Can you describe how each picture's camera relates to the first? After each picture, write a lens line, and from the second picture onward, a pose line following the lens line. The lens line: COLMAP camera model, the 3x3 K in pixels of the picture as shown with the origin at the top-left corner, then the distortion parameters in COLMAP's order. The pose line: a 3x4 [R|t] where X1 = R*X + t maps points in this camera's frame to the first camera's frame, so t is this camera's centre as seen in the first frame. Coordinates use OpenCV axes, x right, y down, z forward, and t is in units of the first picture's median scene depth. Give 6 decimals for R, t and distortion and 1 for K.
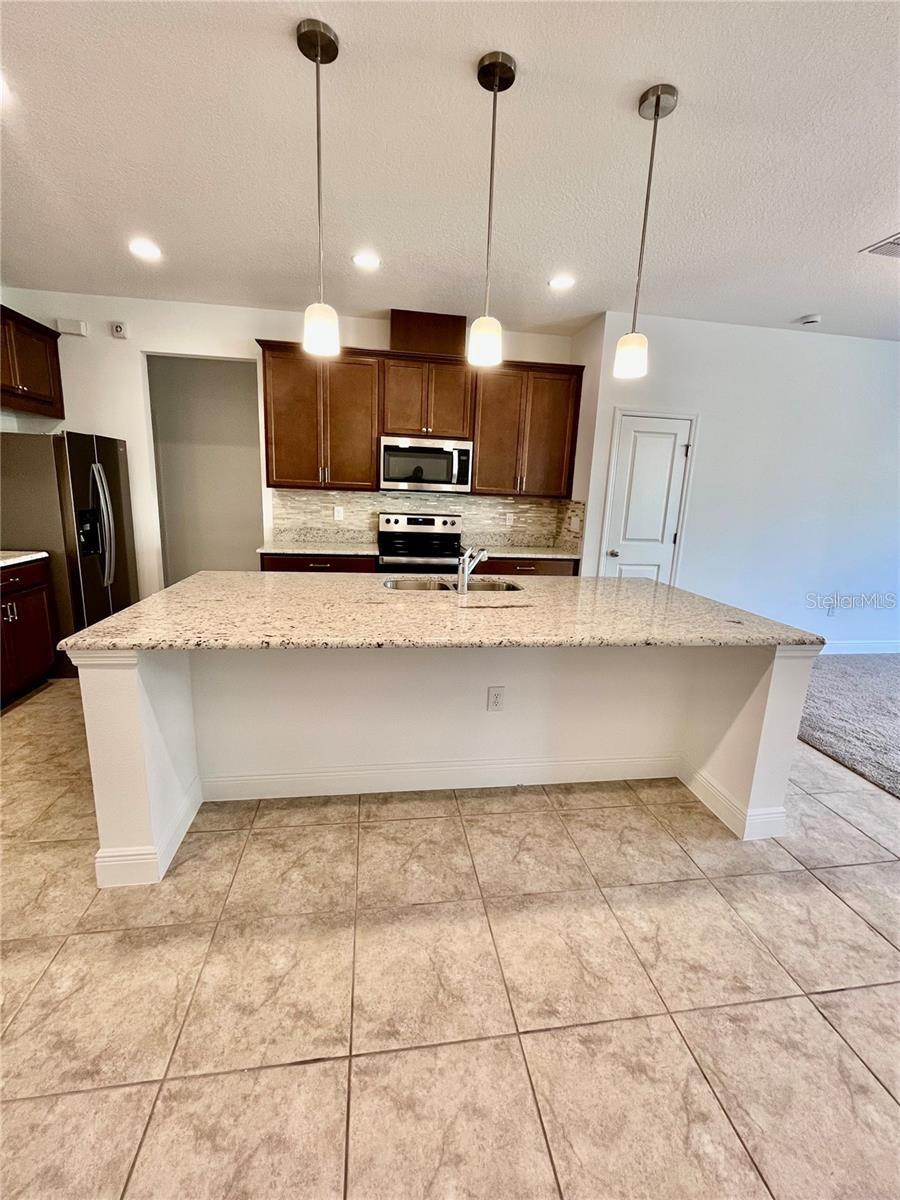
lens RADIAL K [[486.9, 0, 445.3], [0, 486.9, 591.1], [0, 0, 1]] dist [-0.003486, 0.000918]
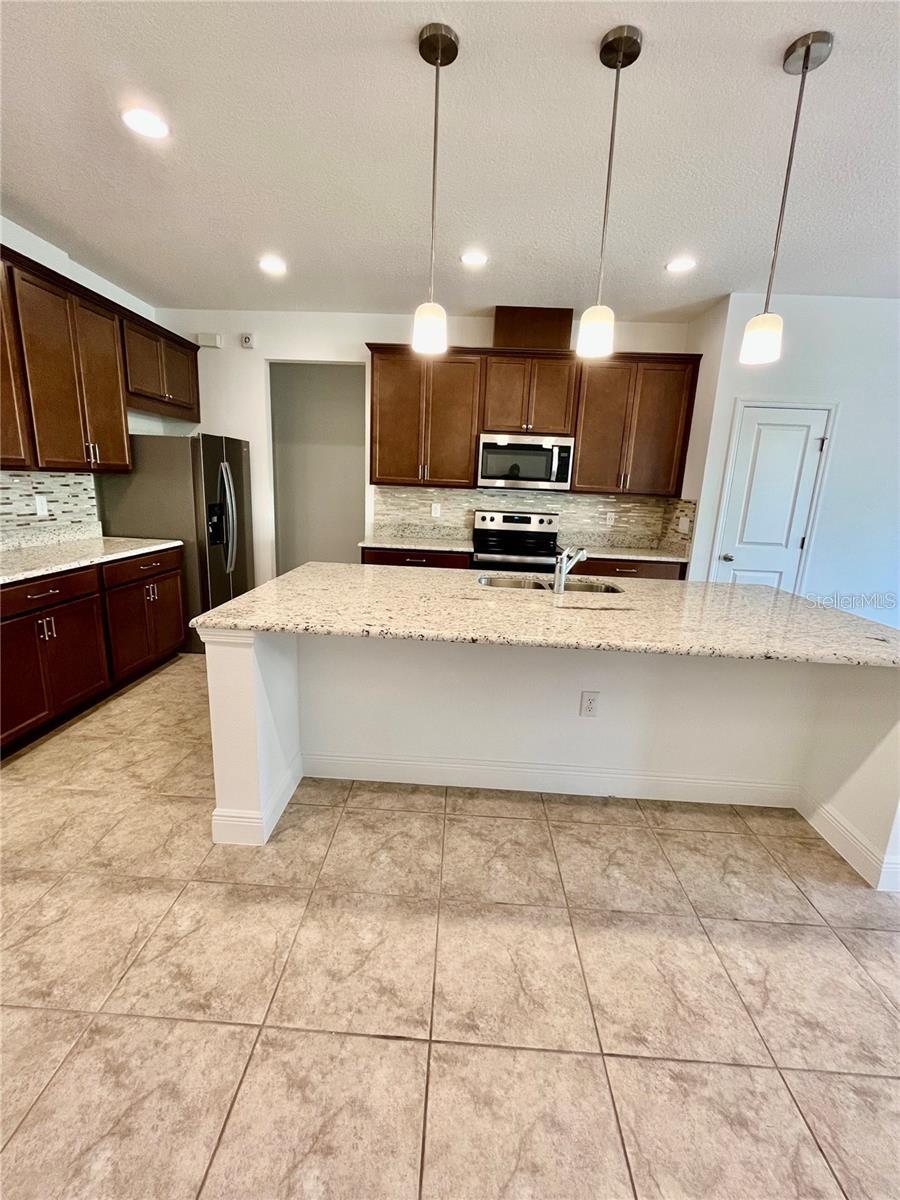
lens RADIAL K [[486.9, 0, 445.2], [0, 486.9, 591.1], [0, 0, 1]] dist [-0.003486, 0.000918]
pose [[0.982080, 0.042856, -0.183525, -0.010833], [-0.042358, 0.999080, 0.006634, 0.004441], [0.183640, 0.001258, 0.982993, 0.001728]]
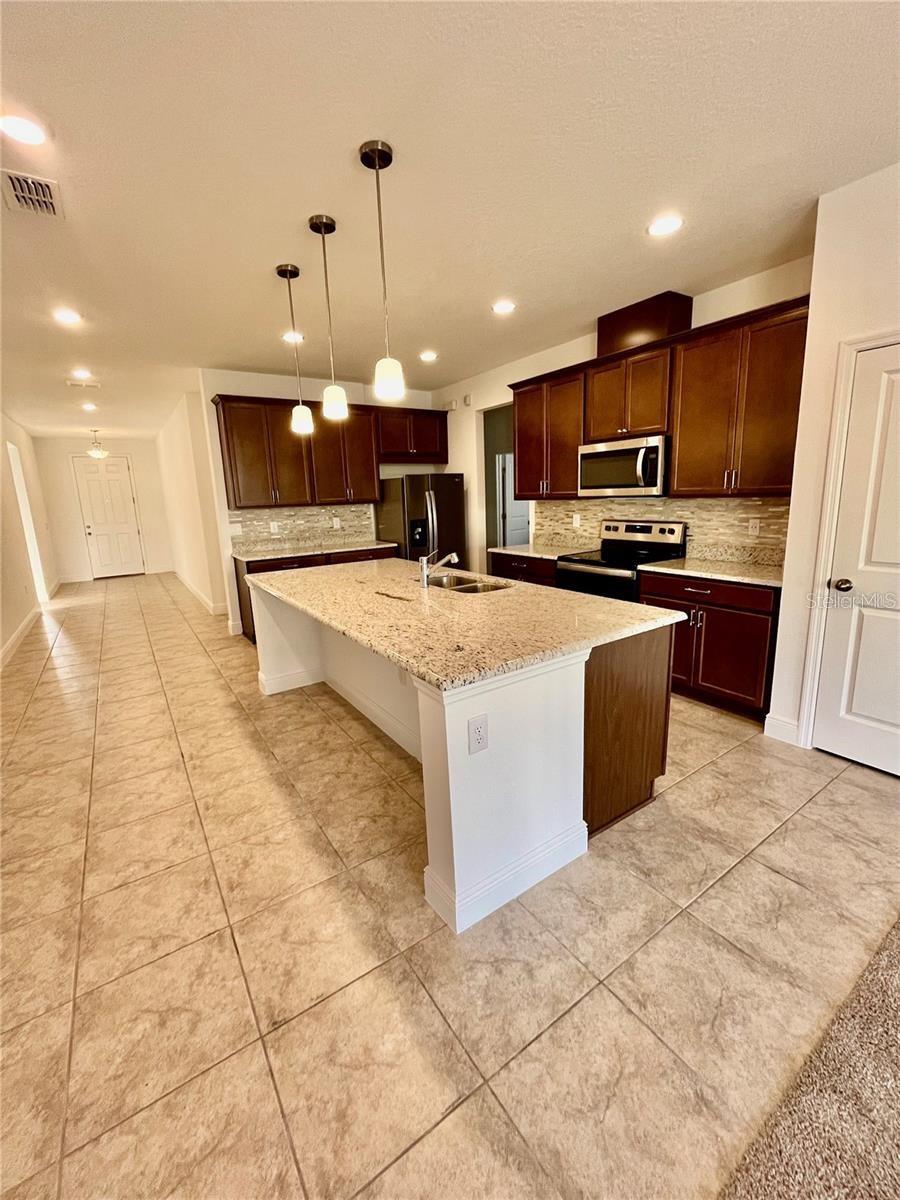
lens RADIAL K [[486.9, 0, 445.2], [0, 486.9, 592.0], [0, 0, 1]] dist [-0.003486, 0.000918]
pose [[0.428064, 0.123830, -0.895225, 1.338443], [-0.136495, 0.988064, 0.071405, -0.089083], [0.893381, 0.091628, 0.439857, 0.605864]]
